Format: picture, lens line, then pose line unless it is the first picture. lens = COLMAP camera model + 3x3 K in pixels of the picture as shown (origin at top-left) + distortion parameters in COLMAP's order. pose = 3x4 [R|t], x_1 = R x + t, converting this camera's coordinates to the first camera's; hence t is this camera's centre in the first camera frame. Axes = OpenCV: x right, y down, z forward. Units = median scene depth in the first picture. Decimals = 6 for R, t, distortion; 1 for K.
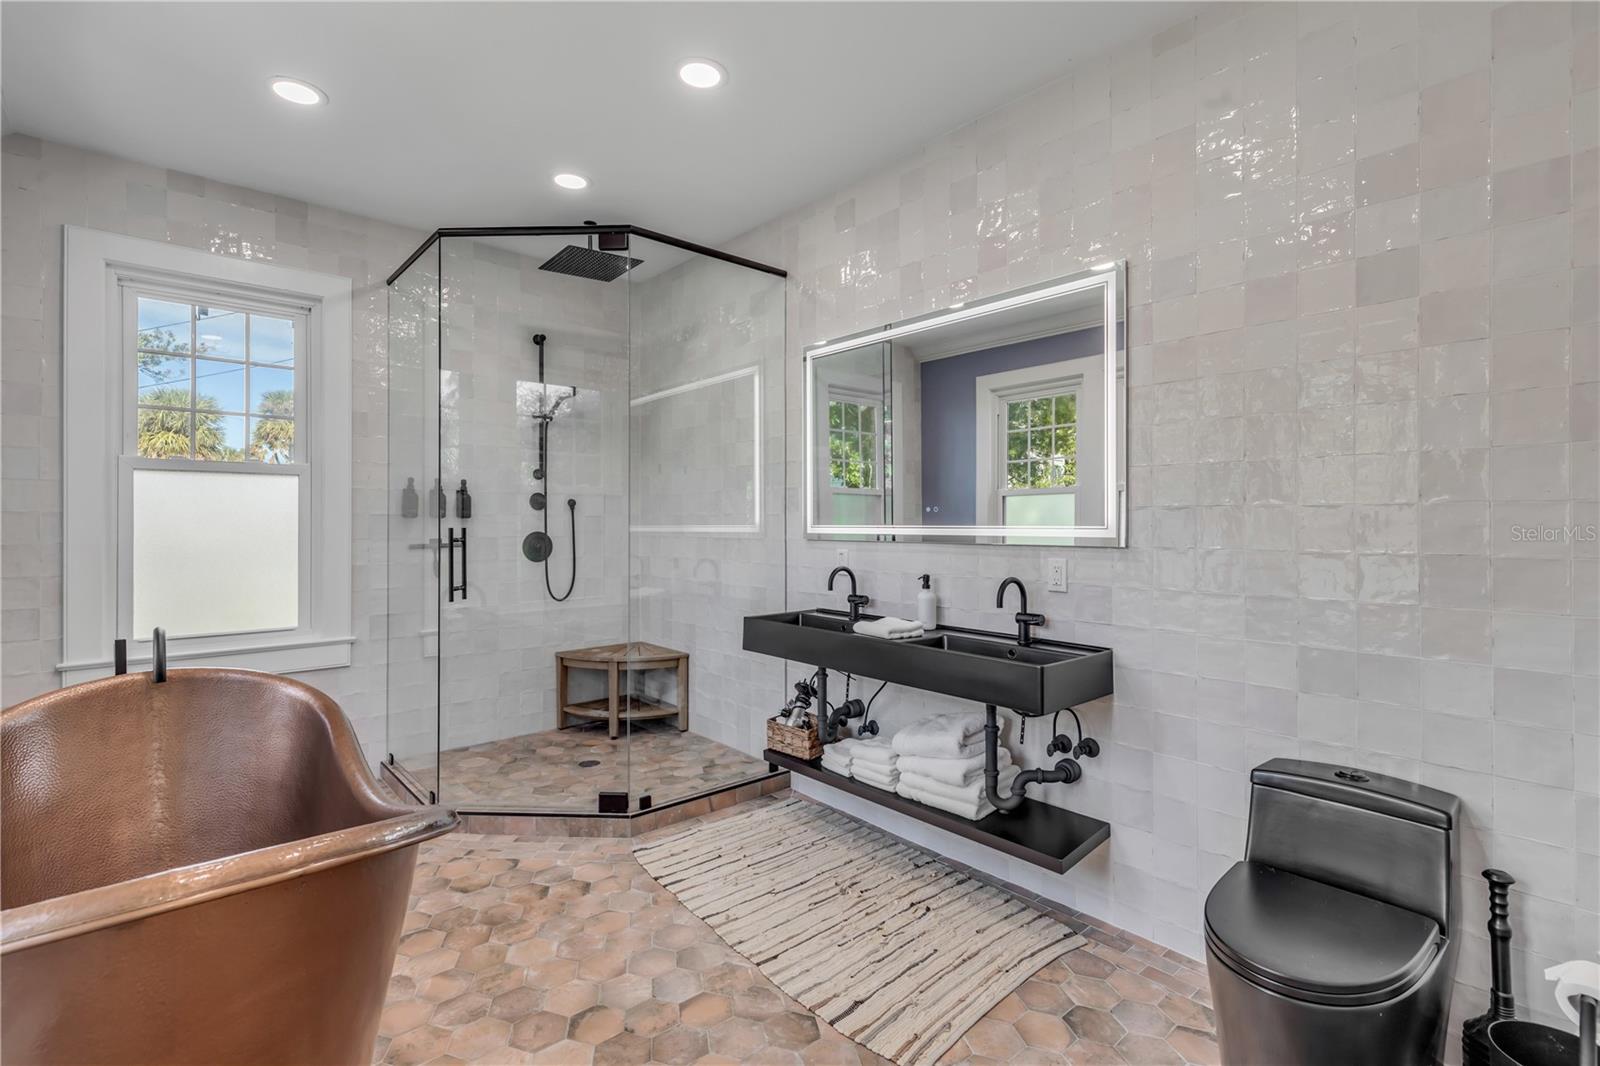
lens RADIAL K [[728.4, 0, 798.5], [0, 728.4, 520.4], [0, 0, 1]] dist [0.004840, -0.001445]
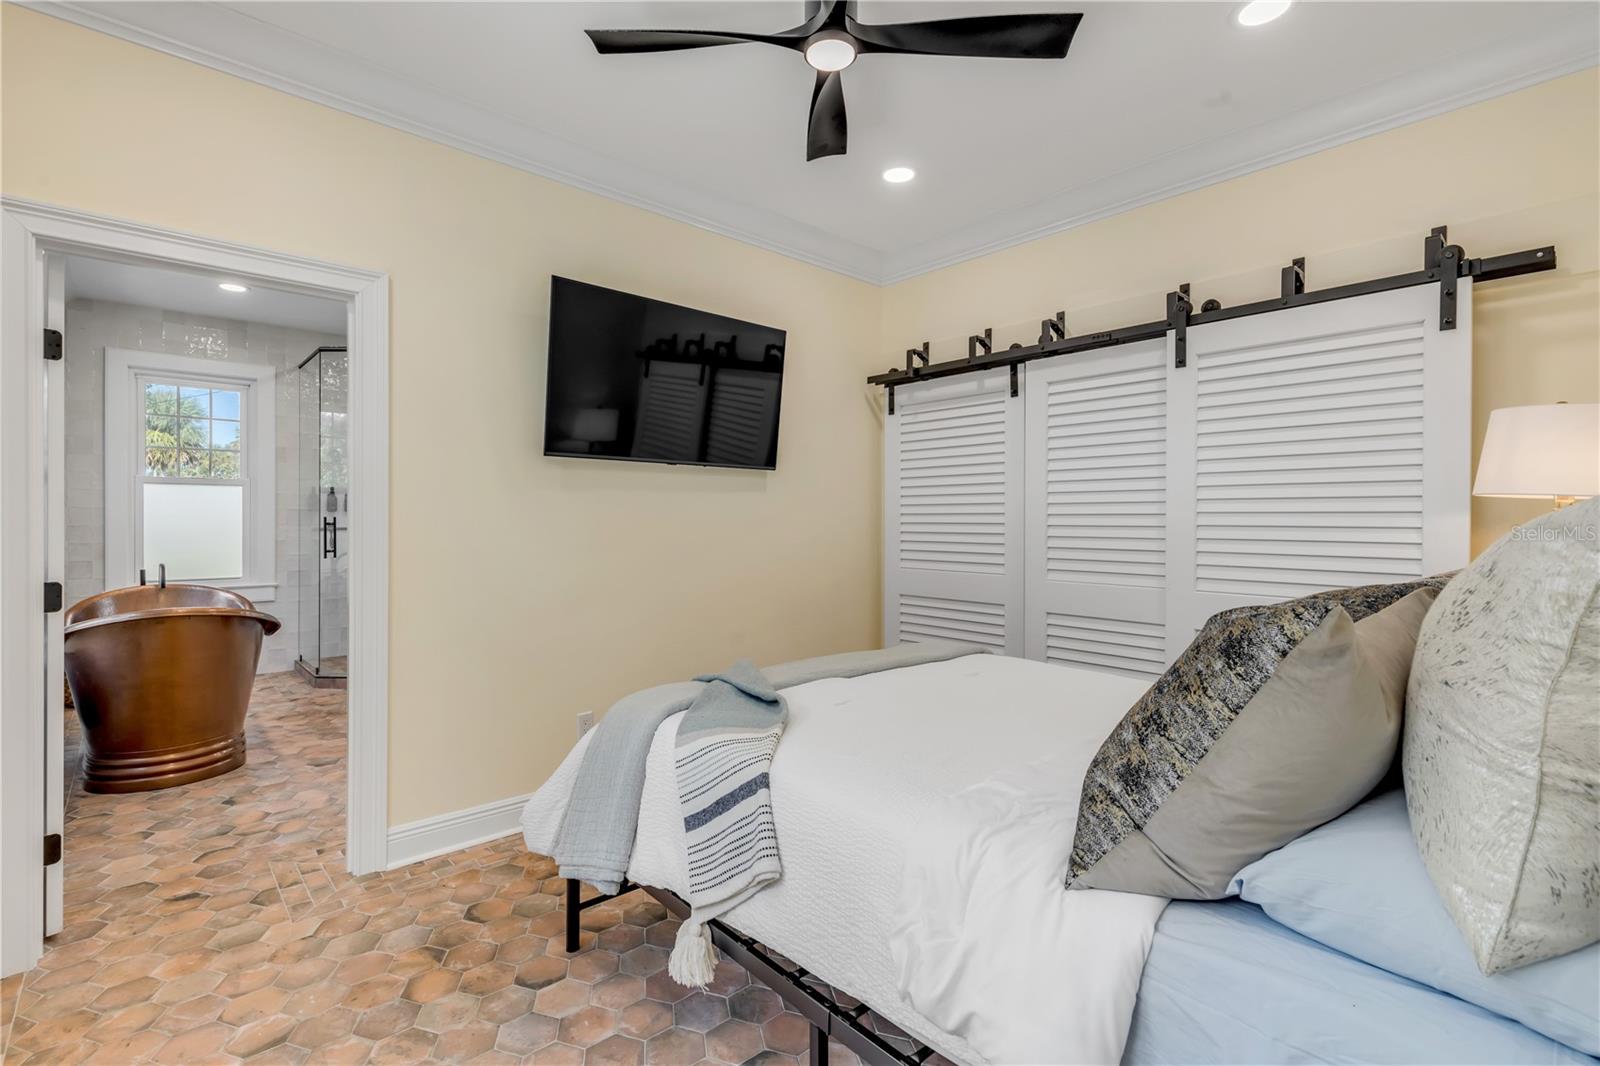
lens RADIAL K [[728.4, 0, 802.9], [0, 728.4, 522.2], [0, 0, 1]] dist [0.004840, -0.001445]
pose [[0.999877, 0.003429, 0.015291, 0.644127], [-0.003520, 0.999976, 0.005977, 0.008160], [-0.015271, -0.006030, 0.999865, -0.776862]]
